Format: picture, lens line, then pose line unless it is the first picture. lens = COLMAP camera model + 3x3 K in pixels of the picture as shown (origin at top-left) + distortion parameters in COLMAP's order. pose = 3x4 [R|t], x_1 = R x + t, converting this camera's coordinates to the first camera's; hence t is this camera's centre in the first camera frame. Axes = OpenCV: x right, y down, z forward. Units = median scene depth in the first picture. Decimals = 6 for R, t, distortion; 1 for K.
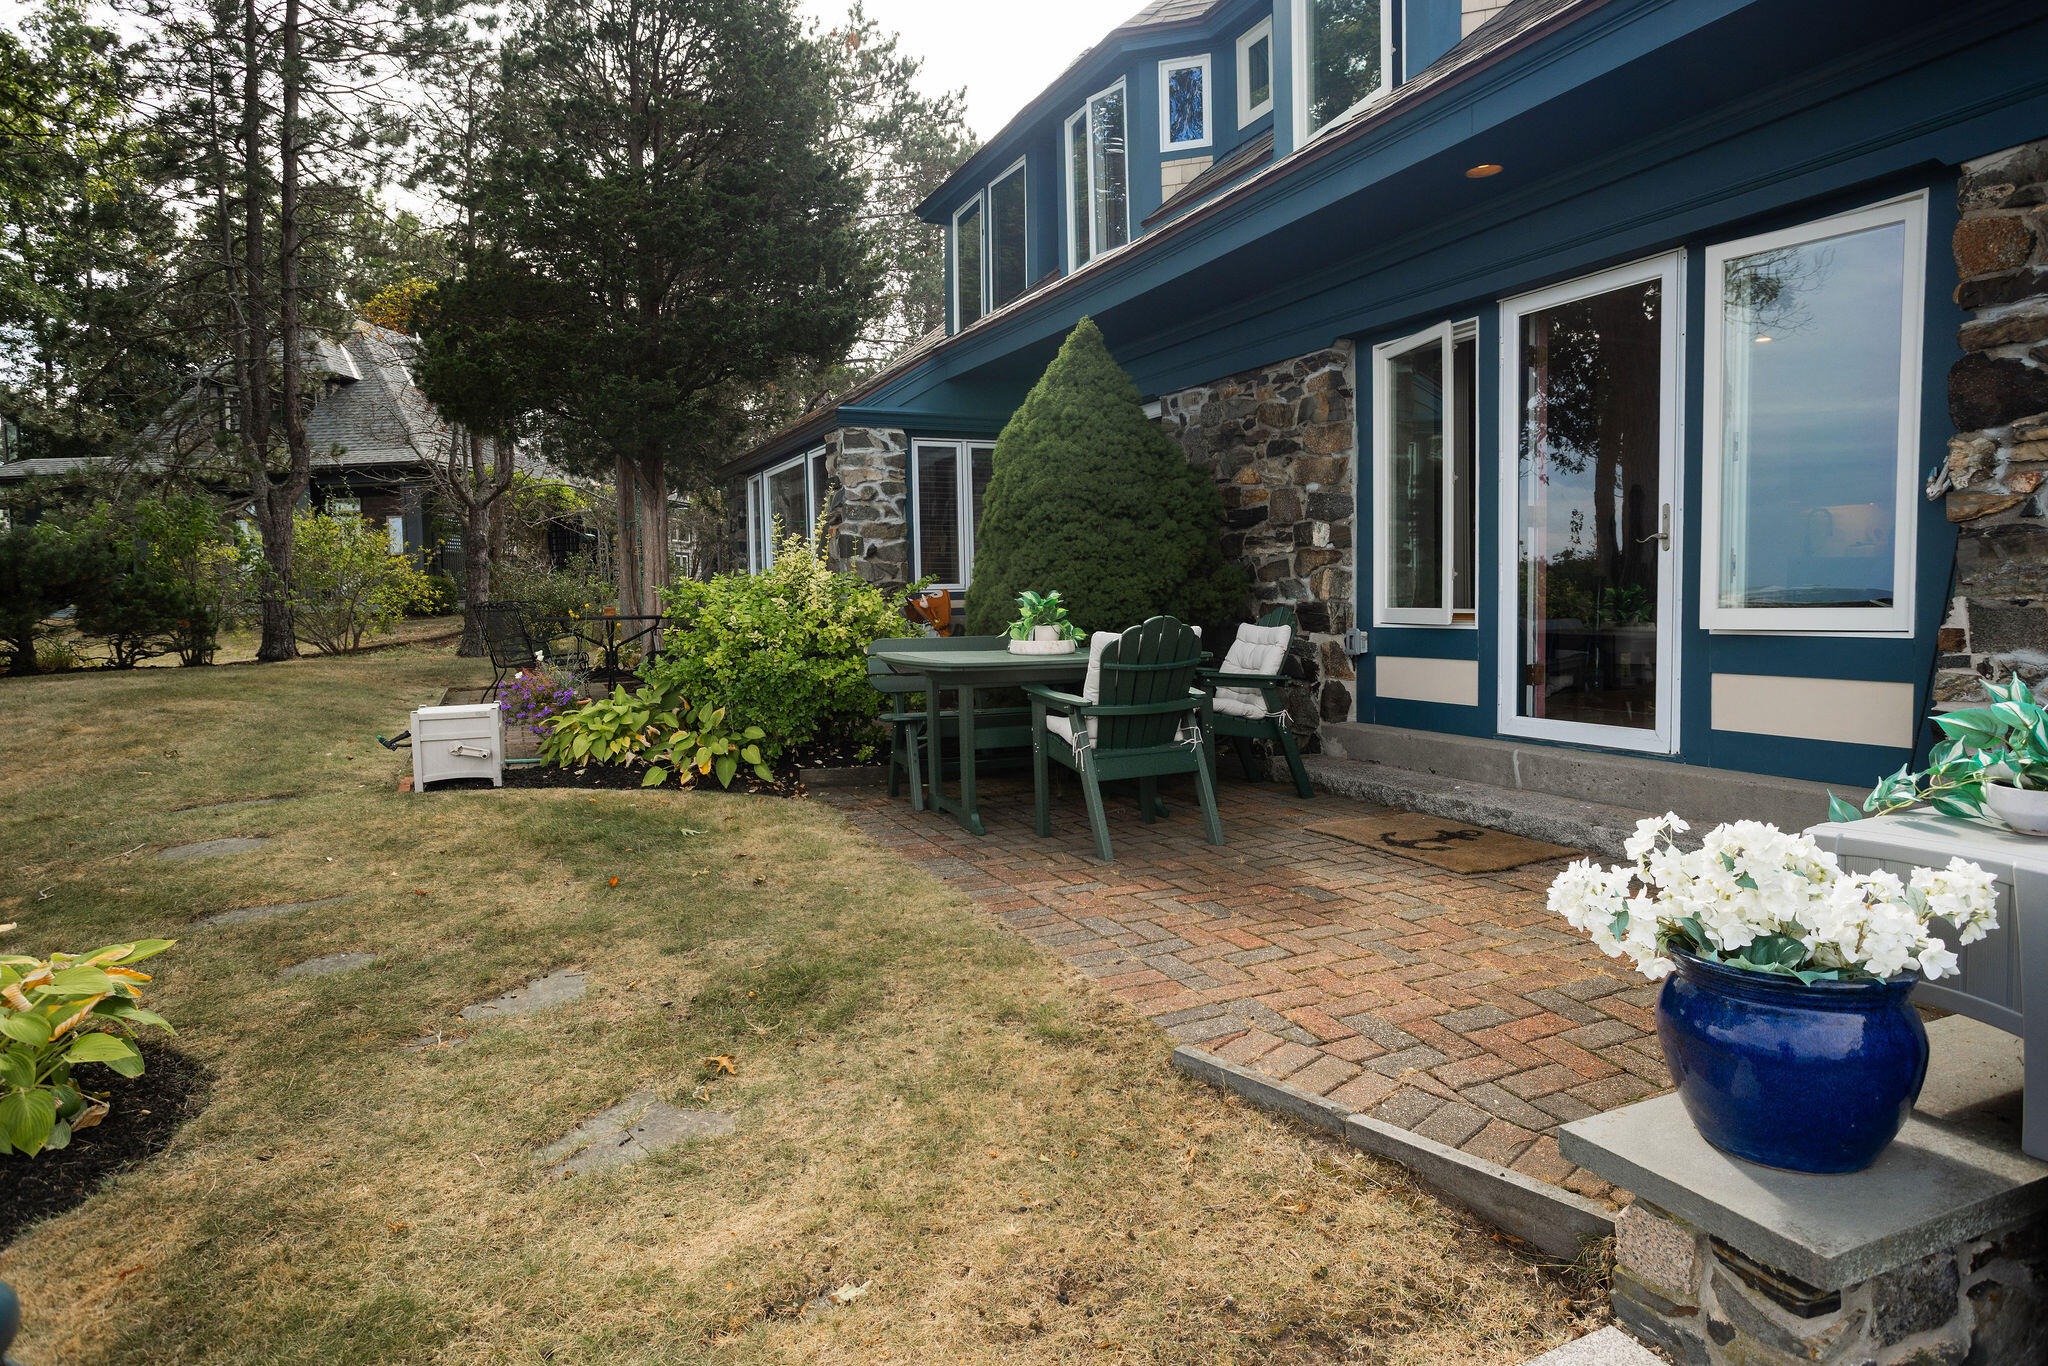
lens RADIAL K [[1203.7, 0, 1024.0], [0, 1203.7, 683.0], [0, 0, 1]] dist [-0.003927, -0.000536]
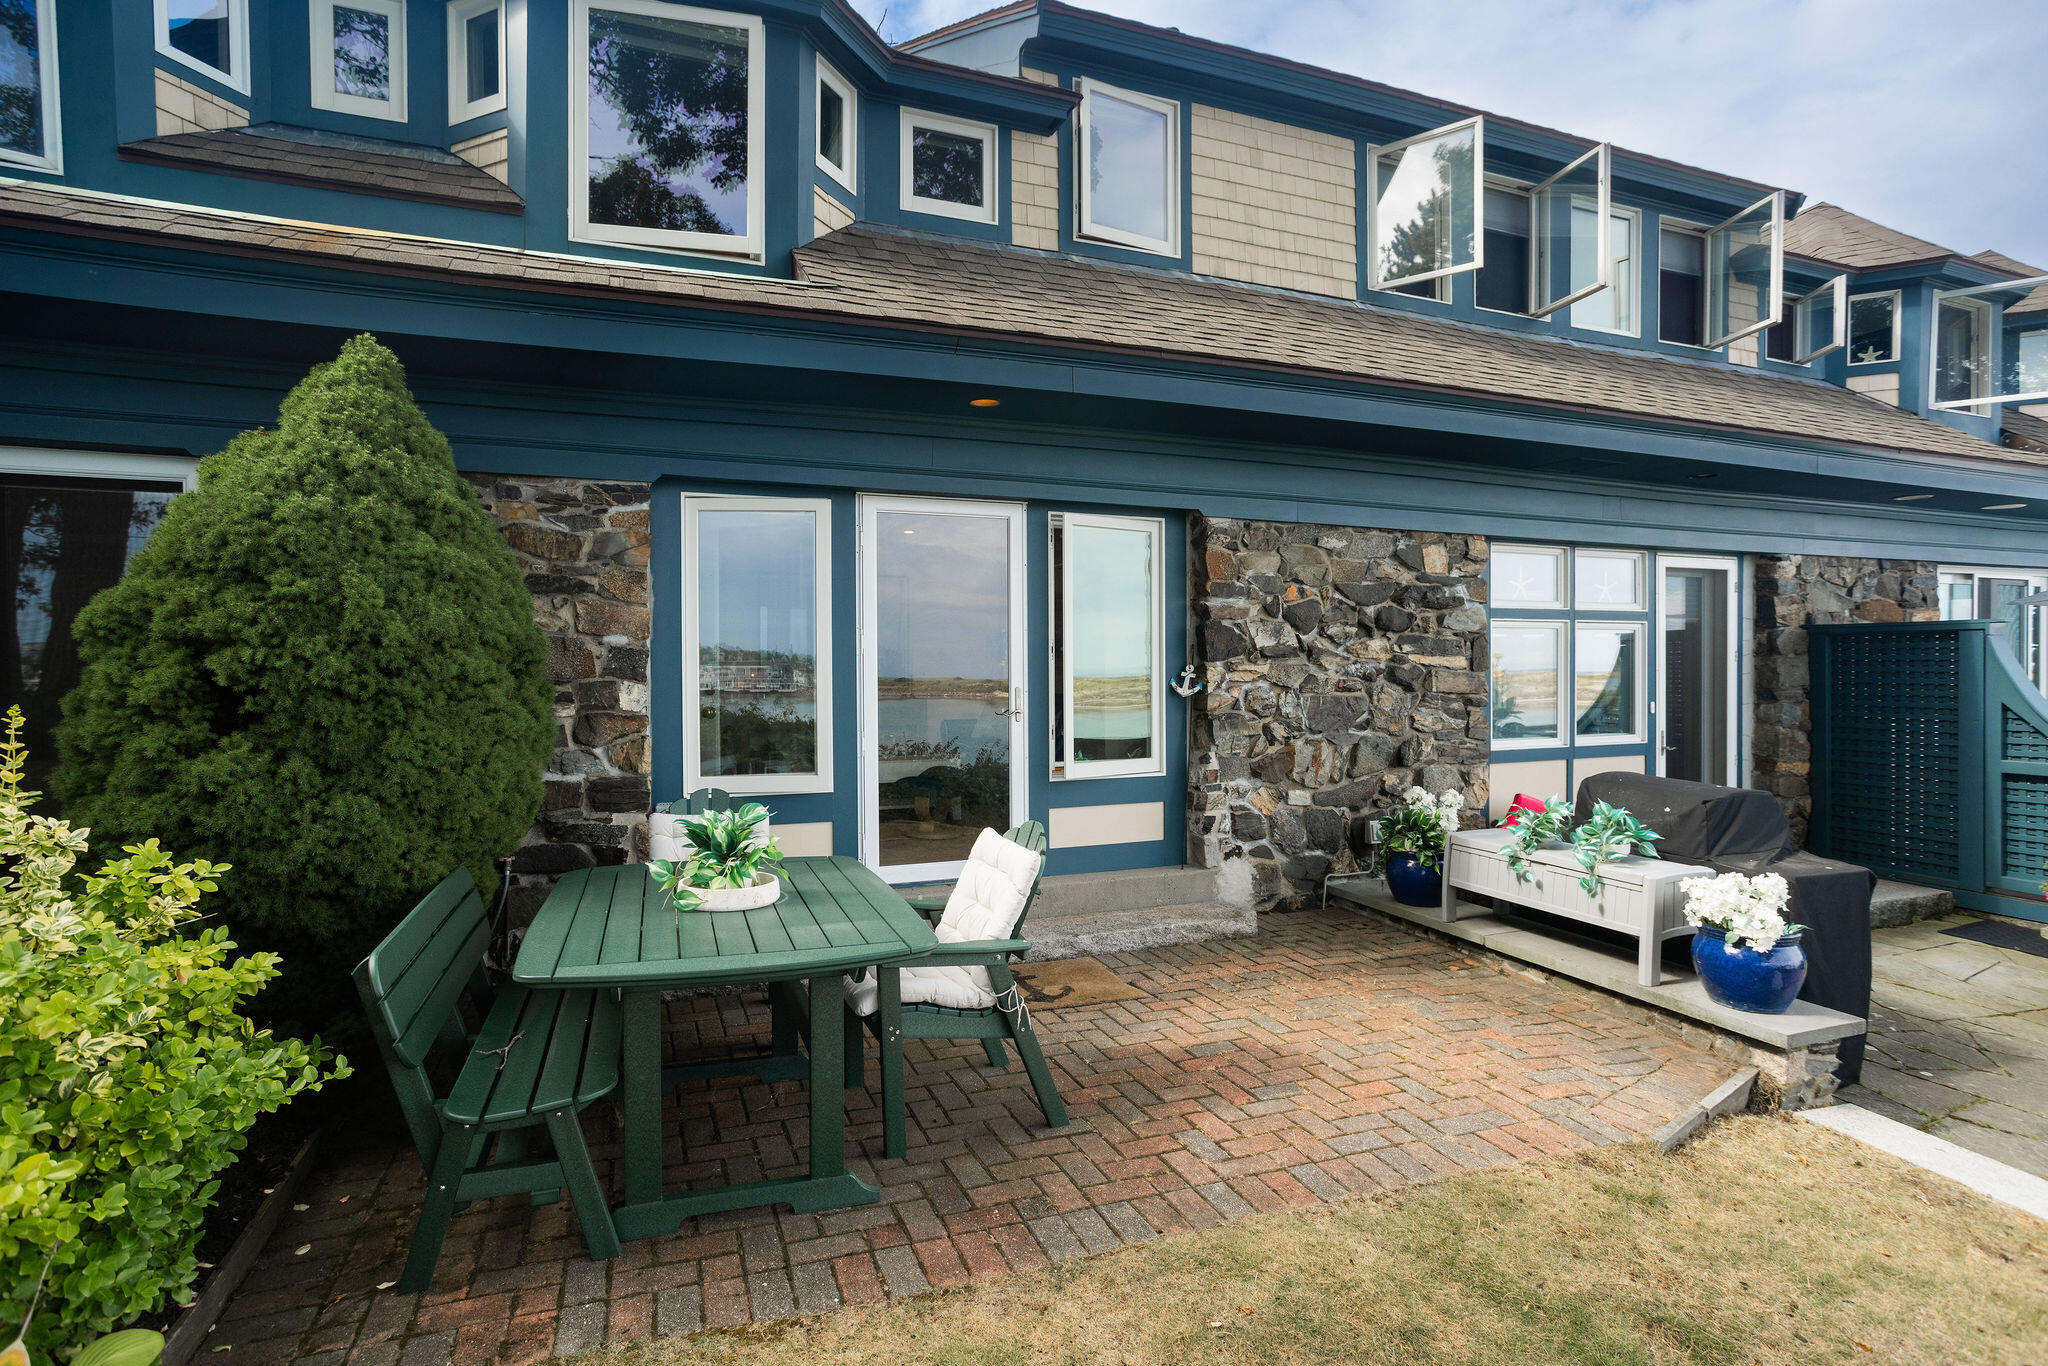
lens RADIAL K [[1004.8, 0, 1017.0], [0, 1004.8, 675.1], [0, 0, 1]] dist [-0.062174, 0.049874]
pose [[0.064264, 0.013178, 0.997846, -0.585917], [0.075581, 0.996977, -0.018034, -0.141786], [-0.995067, 0.076577, 0.063073, 0.922965]]
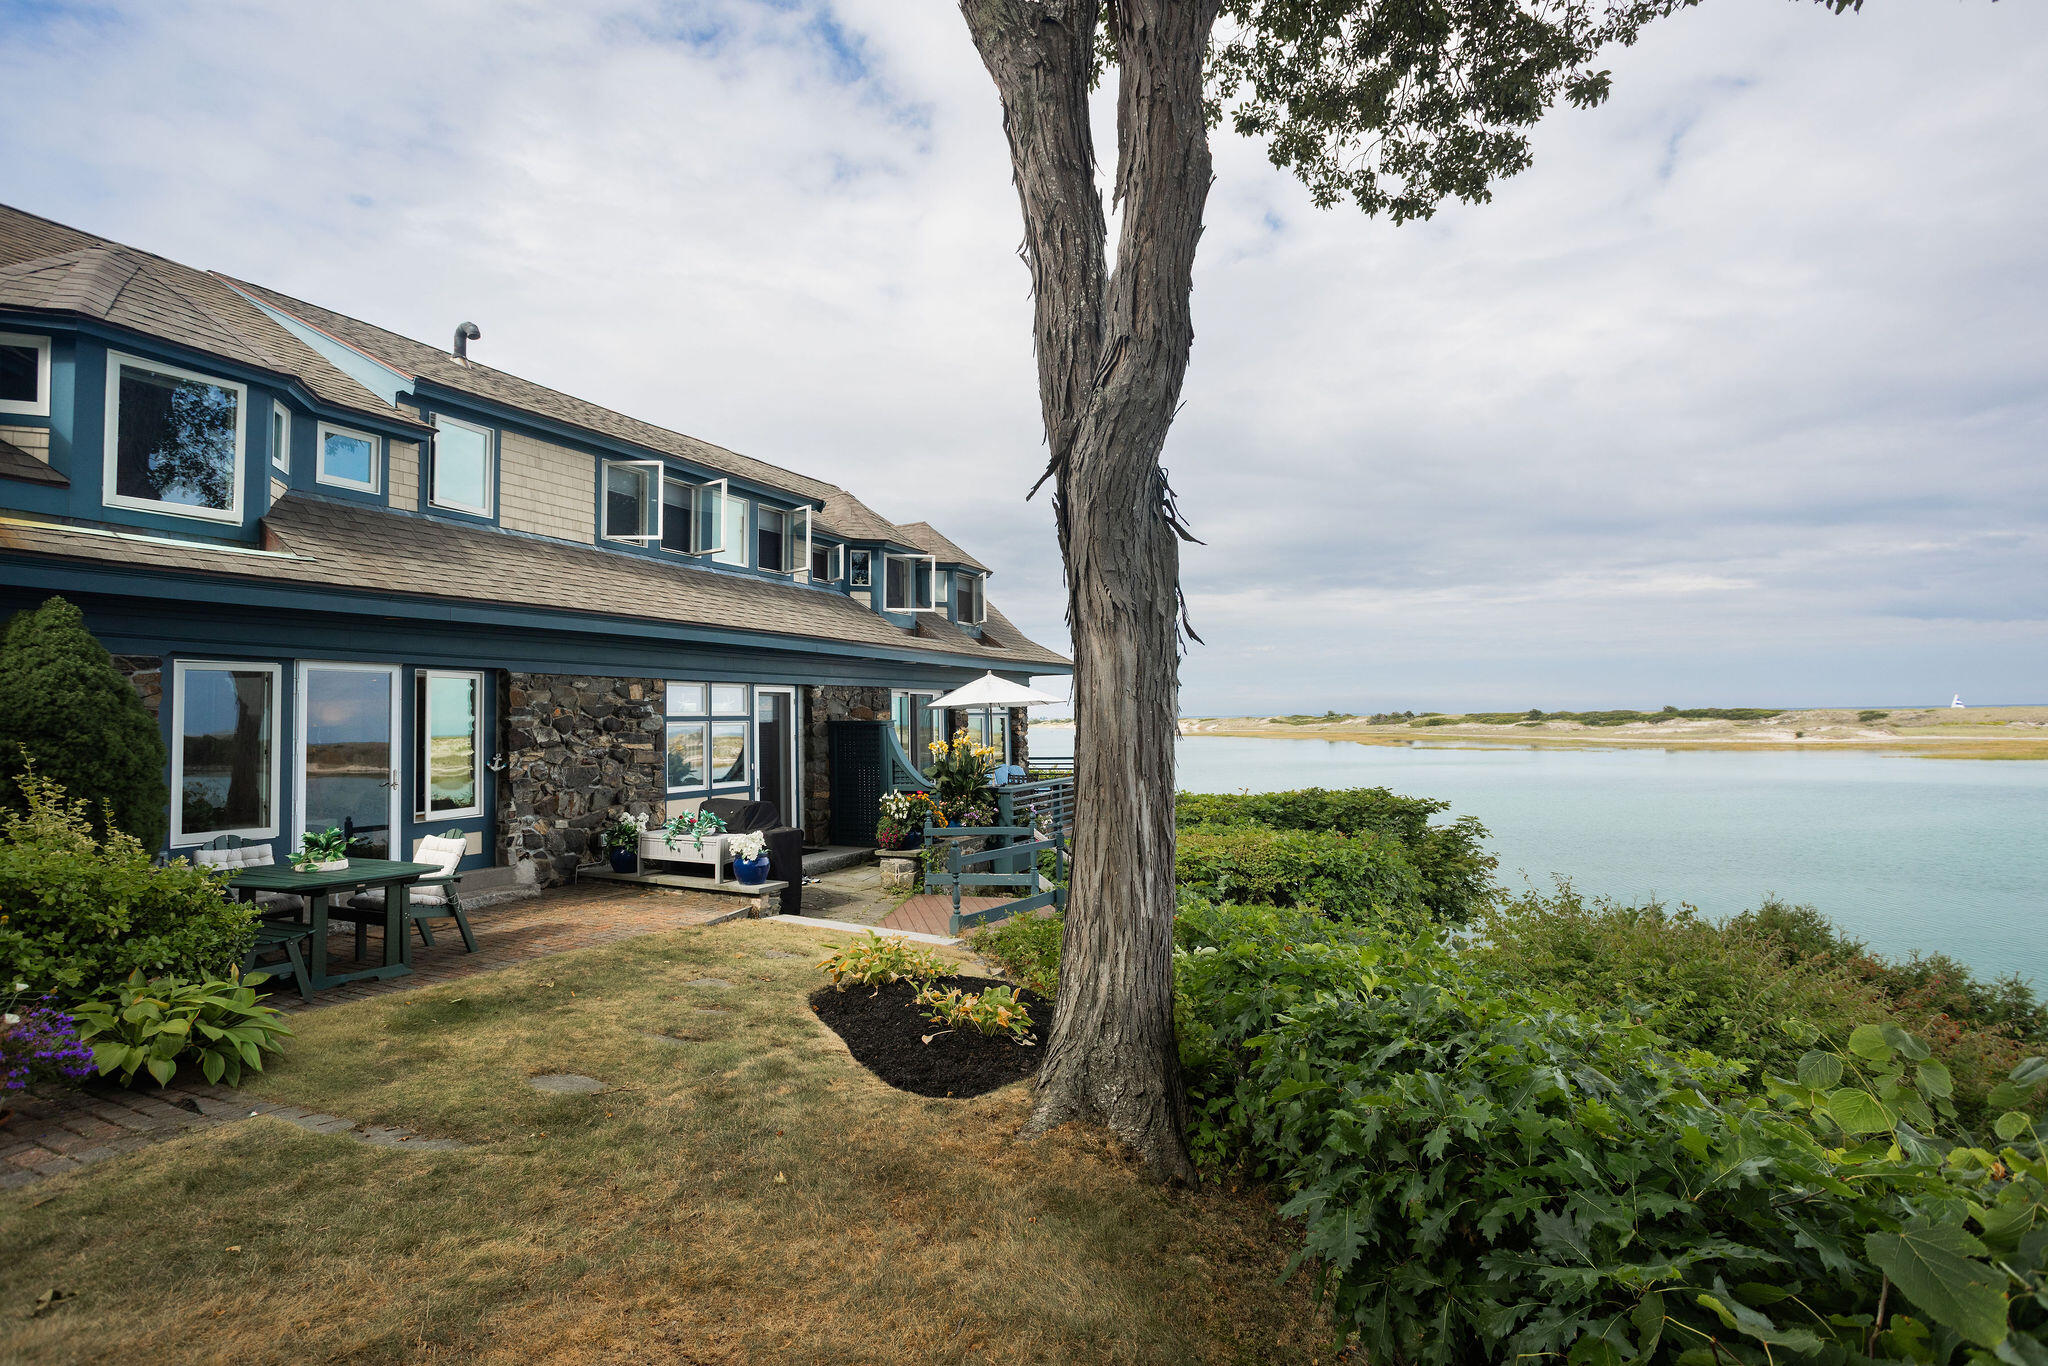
lens RADIAL K [[1004.8, 0, 1017.0], [0, 1004.8, 675.1], [0, 0, 1]] dist [-0.062174, 0.049874]
pose [[-0.624965, 0.067341, 0.777743, -1.720696], [0.087939, 0.996004, -0.015575, -0.195365], [-0.775684, 0.058661, -0.628390, 1.251308]]
